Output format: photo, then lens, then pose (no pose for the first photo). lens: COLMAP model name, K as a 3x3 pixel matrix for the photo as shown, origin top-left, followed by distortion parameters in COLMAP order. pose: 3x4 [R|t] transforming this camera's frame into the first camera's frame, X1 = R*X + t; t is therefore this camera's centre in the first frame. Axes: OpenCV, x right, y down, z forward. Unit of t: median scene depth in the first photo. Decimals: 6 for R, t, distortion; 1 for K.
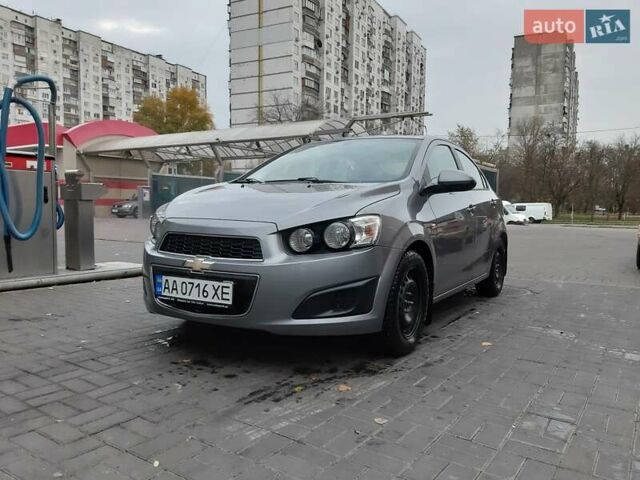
lens RADIAL K [[505.4, 0, 320.0], [0, 505.4, 240.0], [0, 0, 1]] dist [0.072199, -0.143518]
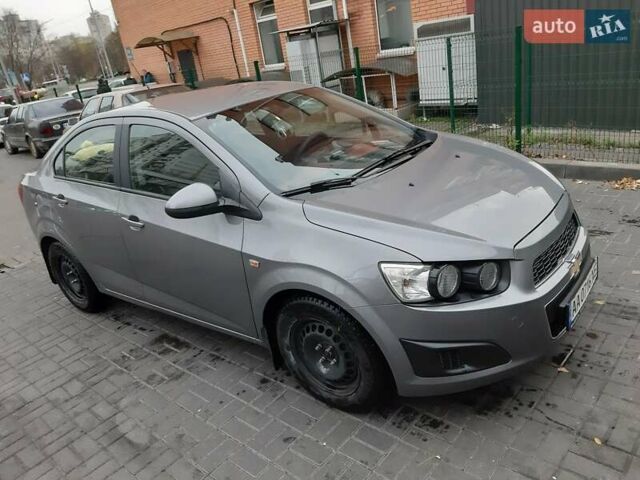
lens RADIAL K [[504.6, 0, 320.0], [0, 504.6, 240.0], [0, 0, 1]] dist [0.059590, -0.110685]
pose [[0.134226, -0.399585, 0.906816, -1.112710], [0.219353, 0.904377, 0.366042, -0.424150], [-0.966368, 0.149781, 0.209041, 1.255398]]
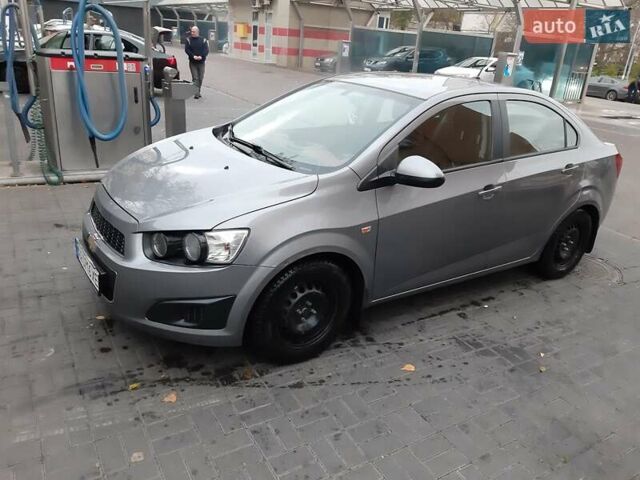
lens RADIAL K [[505.4, 0, 320.0], [0, 505.4, 240.0], [0, 0, 1]] dist [0.072199, -0.143518]
pose [[0.905035, 0.204680, -0.372852, 0.586350], [-0.091055, 0.949513, 0.300222, -0.320839], [0.415477, -0.237761, 0.877980, 0.269224]]
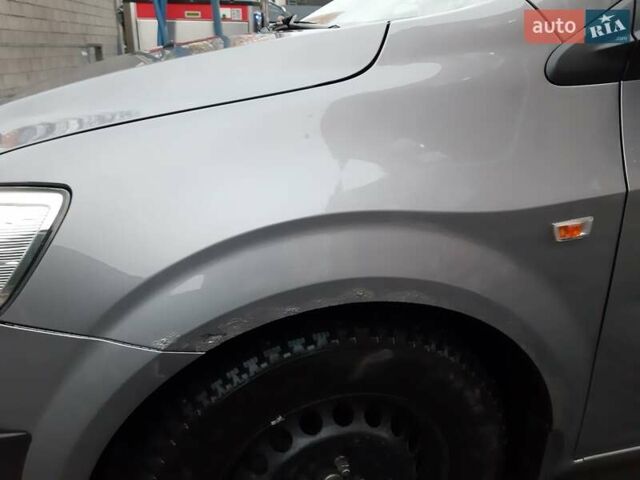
lens RADIAL K [[505.4, 0, 320.0], [0, 505.4, 240.0], [0, 0, 1]] dist [0.072199, -0.143518]
pose [[0.711383, 0.250275, -0.656732, 0.359334], [-0.055576, 0.951551, 0.302427, -0.101176], [0.700604, -0.178643, 0.690826, 0.958167]]
